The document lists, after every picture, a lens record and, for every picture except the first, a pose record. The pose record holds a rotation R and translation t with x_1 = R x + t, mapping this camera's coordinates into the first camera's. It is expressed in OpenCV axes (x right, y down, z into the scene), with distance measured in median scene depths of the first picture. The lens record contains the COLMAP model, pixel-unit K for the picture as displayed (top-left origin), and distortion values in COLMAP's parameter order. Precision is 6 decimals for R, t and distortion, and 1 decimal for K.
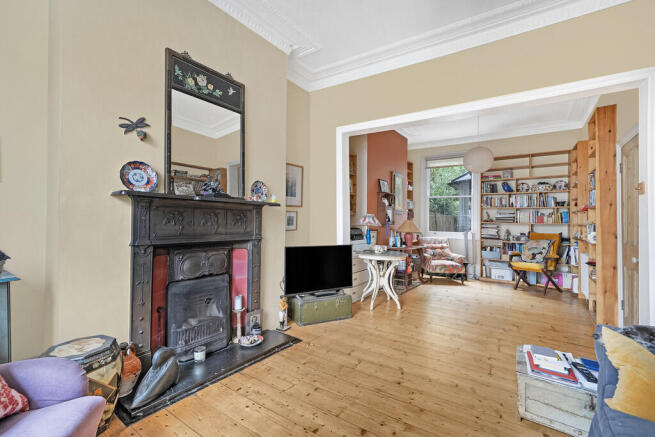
lens RADIAL K [[286.4, 0, 327.5], [0, 286.4, 218.5], [0, 0, 1]] dist [0.061490, 0.000106]
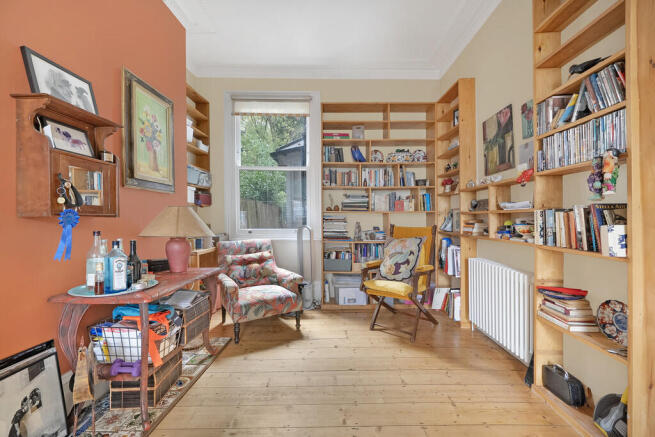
lens RADIAL K [[267.3, 0, 327.5], [0, 267.3, 218.5], [0, 0, 1]] dist [-0.000181, -0.000029]
pose [[0.830236, -0.020260, 0.557044, 0.236436], [0.009066, 0.999698, 0.022847, 0.015582], [-0.557338, -0.013918, 0.830169, 0.552478]]
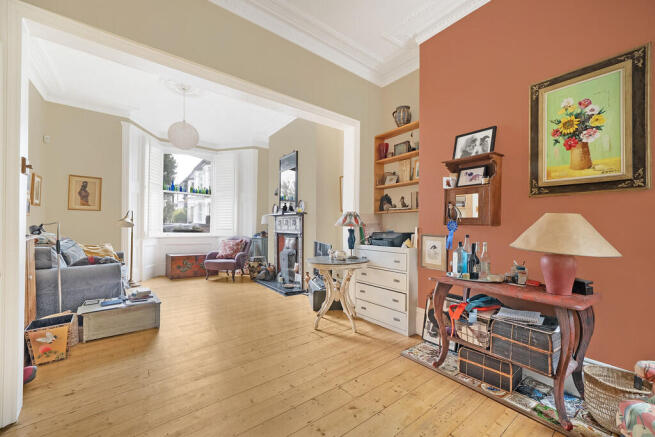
lens RADIAL K [[269.7, 0, 326.3], [0, 269.7, 232.1], [0, 0, 1]] dist [-0.000280, -0.000013]
pose [[-0.303063, 0.003838, -0.952963, 0.613274], [-0.002897, 0.999984, 0.004949, 0.026193], [0.952966, 0.004261, -0.303047, 0.804445]]
